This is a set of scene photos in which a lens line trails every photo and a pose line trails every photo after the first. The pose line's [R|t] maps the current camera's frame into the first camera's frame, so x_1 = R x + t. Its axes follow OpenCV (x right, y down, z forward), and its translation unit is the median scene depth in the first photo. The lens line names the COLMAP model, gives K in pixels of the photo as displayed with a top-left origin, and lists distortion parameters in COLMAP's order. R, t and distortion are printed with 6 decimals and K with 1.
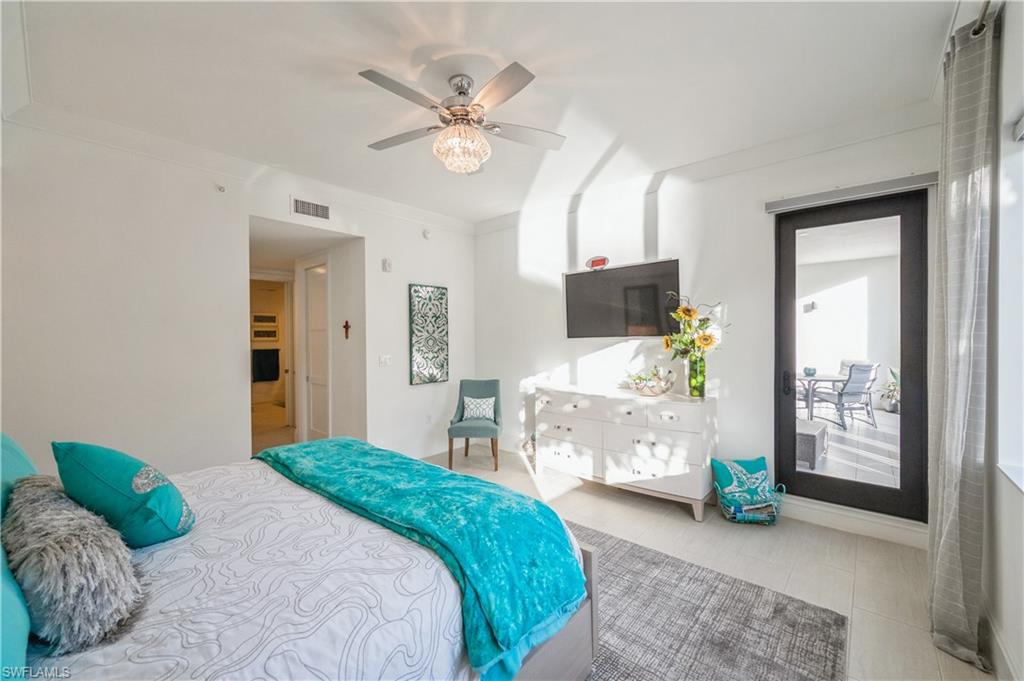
lens RADIAL K [[407.1, 0, 510.3], [0, 407.1, 335.6], [0, 0, 1]] dist [-0.003100, 0.000736]
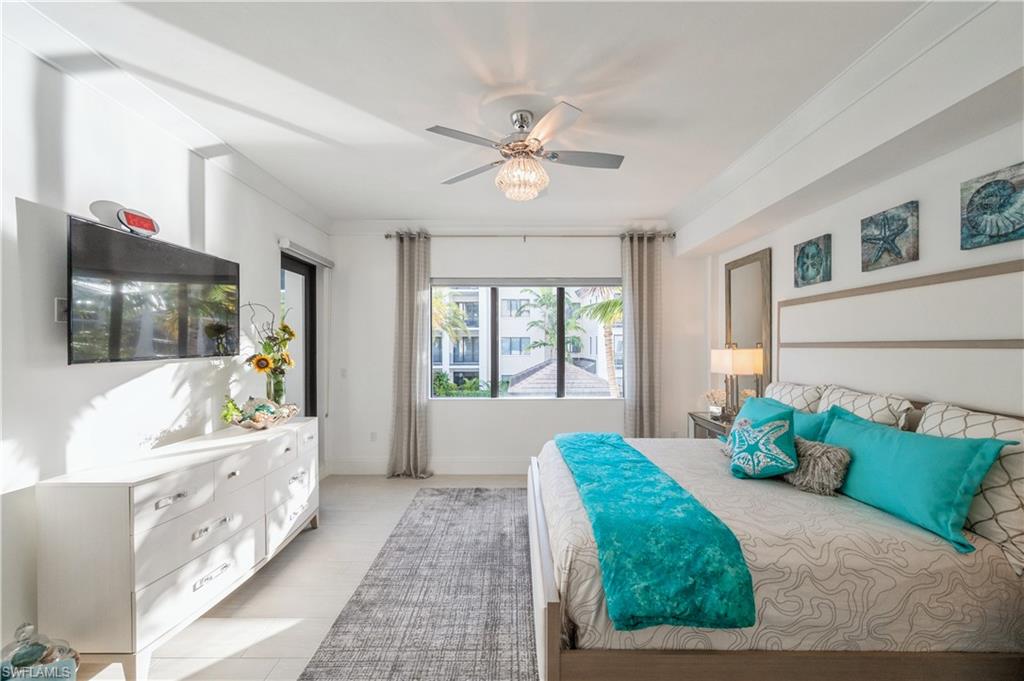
lens RADIAL K [[407.1, 0, 512.6], [0, 407.1, 344.1], [0, 0, 1]] dist [-0.003100, 0.000736]
pose [[-0.660168, 0.009815, 0.751054, -0.437973], [0.008853, 0.999947, -0.005286, -0.009051], [-0.751066, 0.003160, -0.660219, 0.848551]]
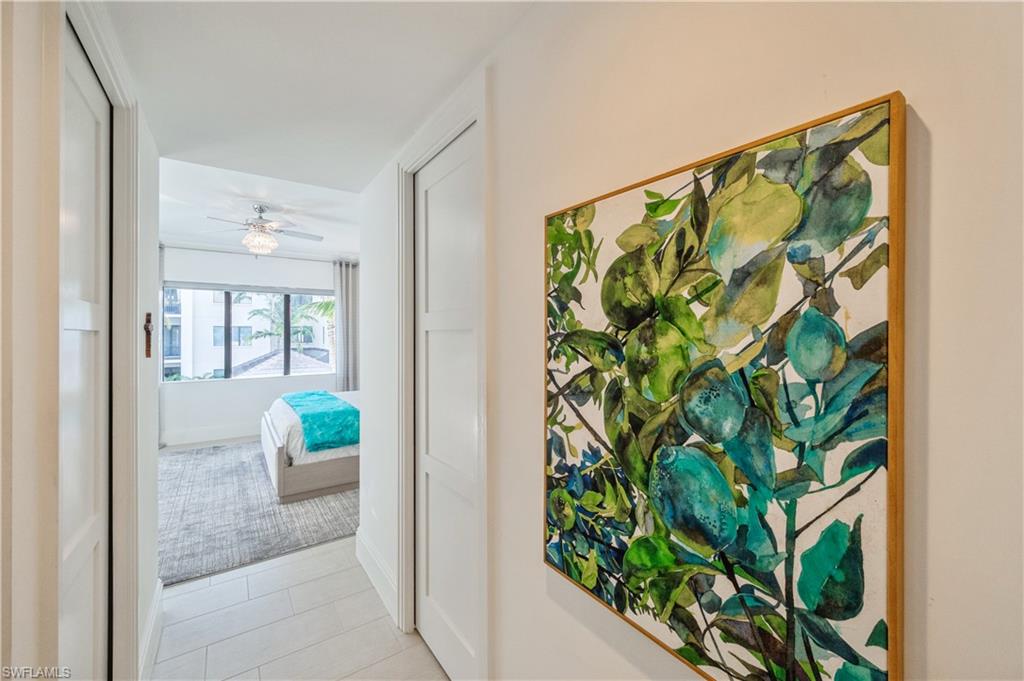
lens RADIAL K [[407.1, 0, 507.6], [0, 407.1, 333.3], [0, 0, 1]] dist [-0.003100, 0.000736]
pose [[-0.970898, 0.009236, 0.239314, -0.811112], [0.009532, 0.999955, 0.000080, -0.014822], [-0.239303, 0.002359, -0.970942, 1.248249]]
